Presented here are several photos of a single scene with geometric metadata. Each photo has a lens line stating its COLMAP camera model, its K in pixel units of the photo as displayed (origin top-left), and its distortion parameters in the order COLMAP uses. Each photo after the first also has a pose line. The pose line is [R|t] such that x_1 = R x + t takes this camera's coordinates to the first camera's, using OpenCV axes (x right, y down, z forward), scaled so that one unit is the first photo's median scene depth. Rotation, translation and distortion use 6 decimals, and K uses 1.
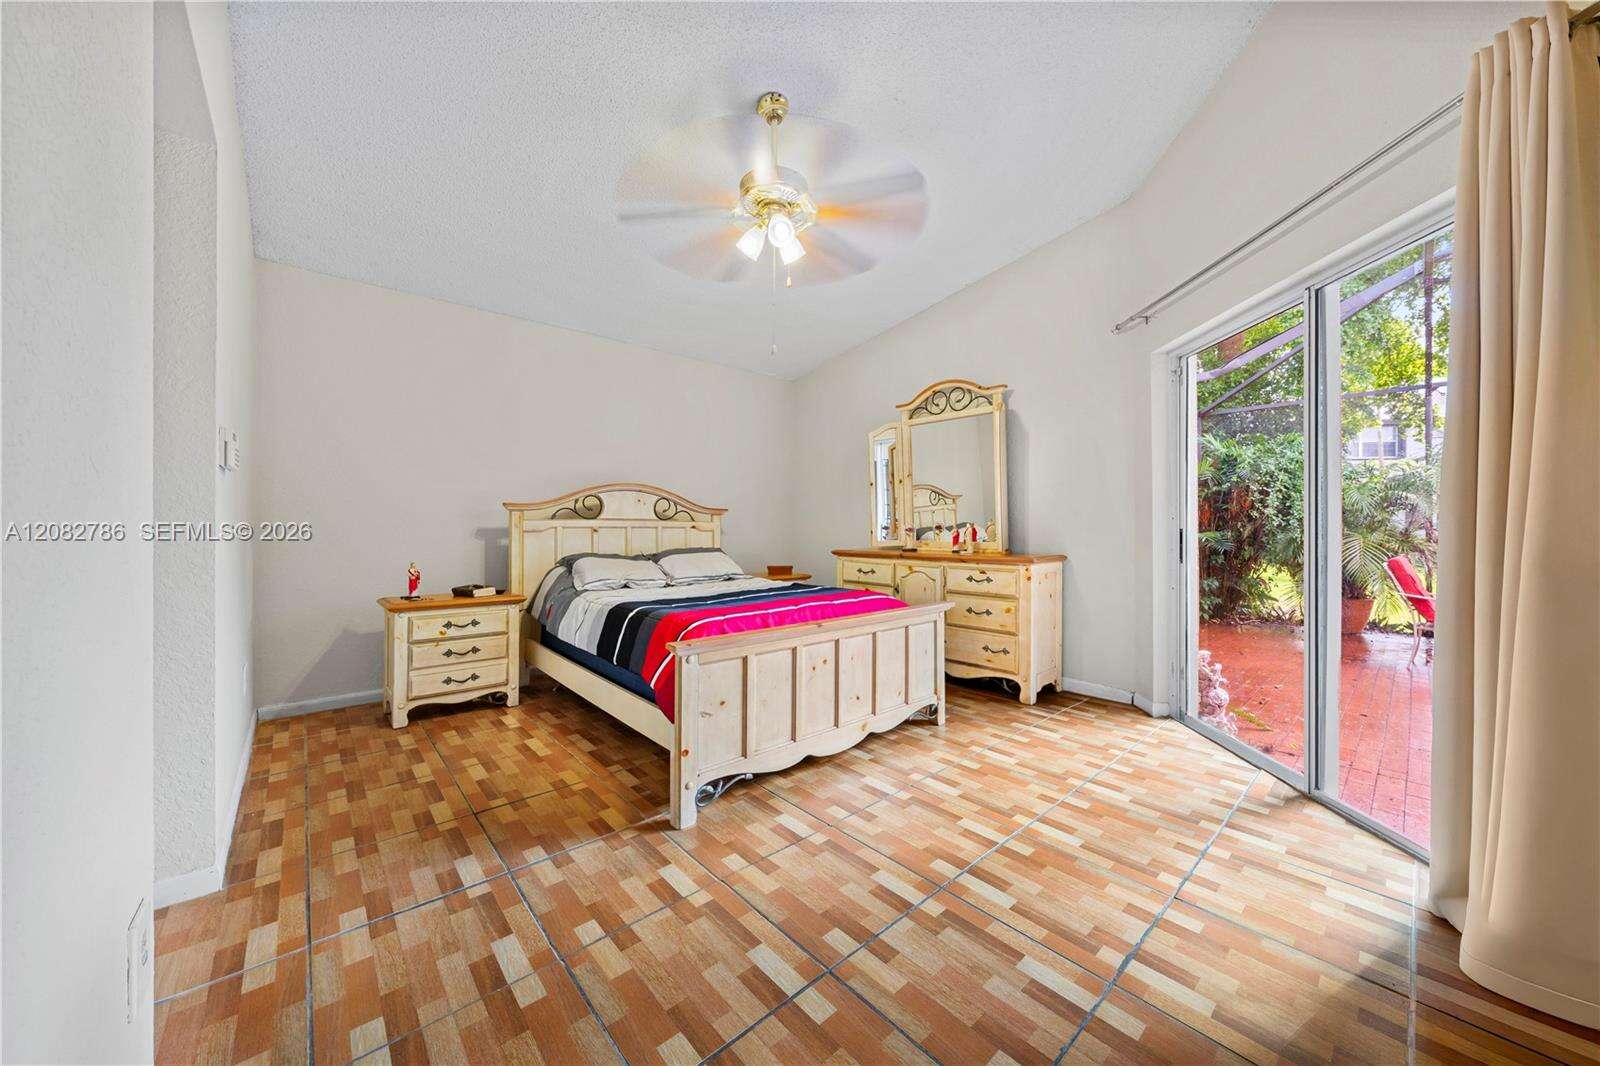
lens RADIAL K [[568.8, 0, 796.7], [0, 568.8, 530.0], [0, 0, 1]] dist [-0.000741, -0.000077]
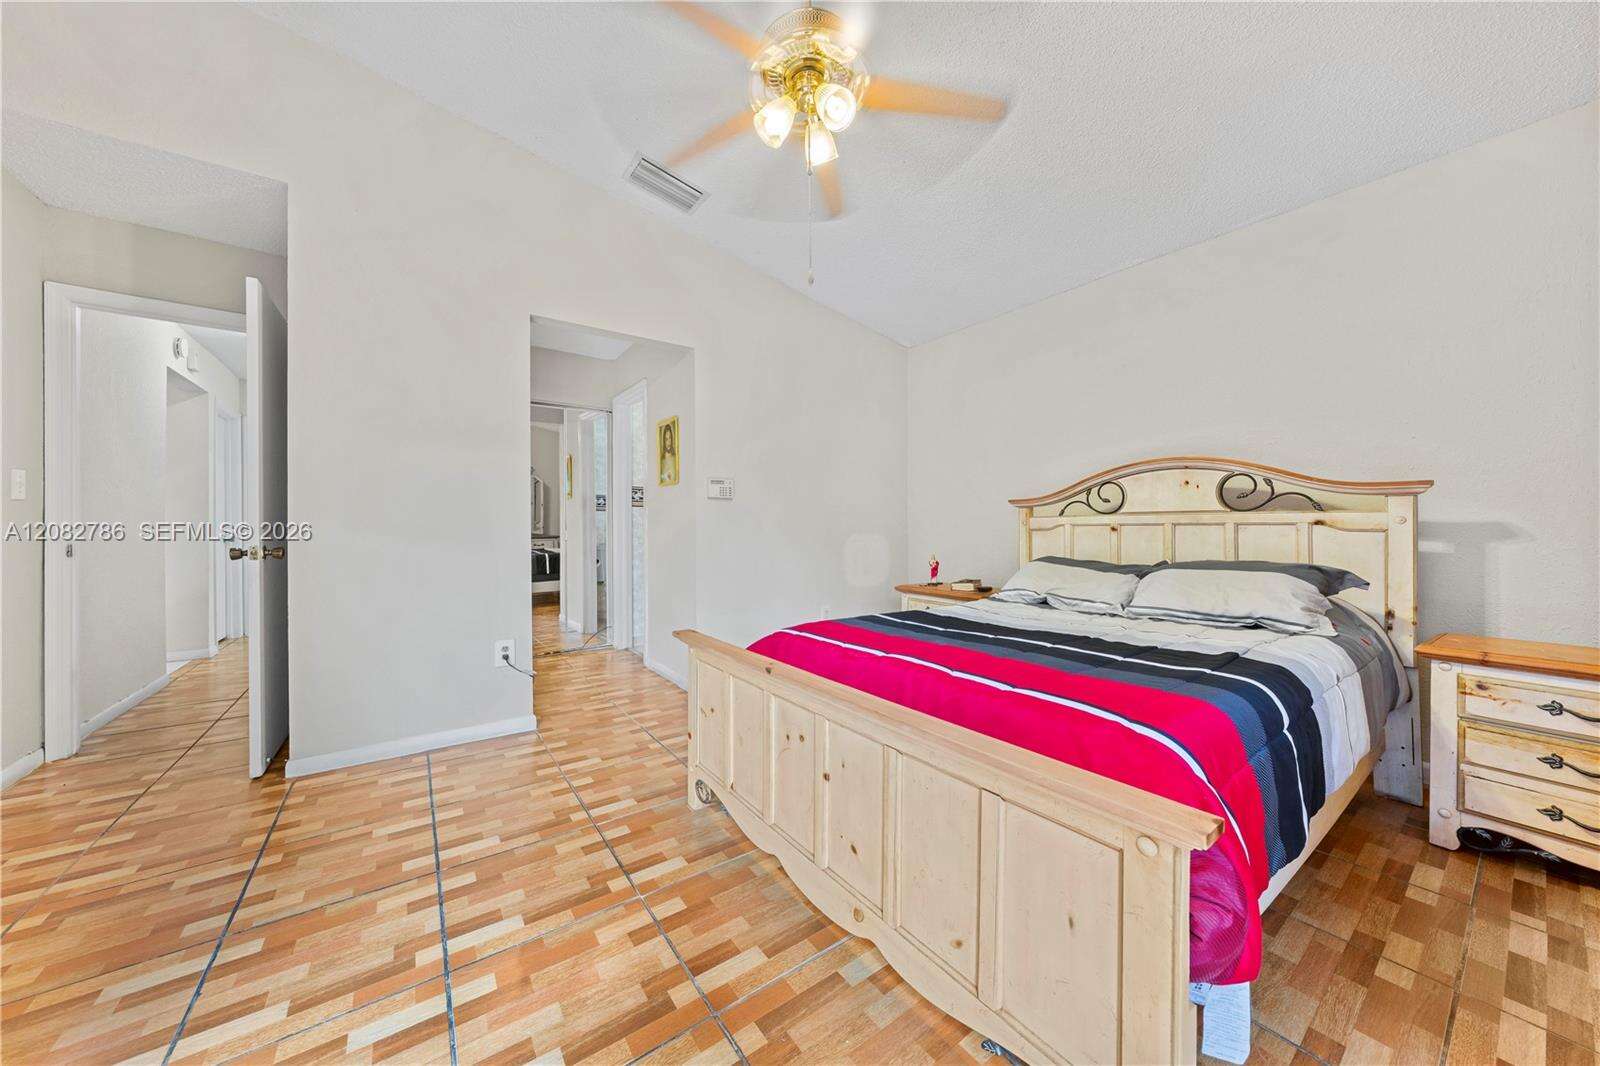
lens RADIAL K [[541.2, 0, 796.1], [0, 541.2, 532.8], [0, 0, 1]] dist [-0.002530, -0.000044]
pose [[-0.110041, 0.007469, -0.993899, 0.641929], [0.000685, 0.999972, 0.007438, 0.000742], [0.993927, 0.000138, -0.110043, 1.059381]]
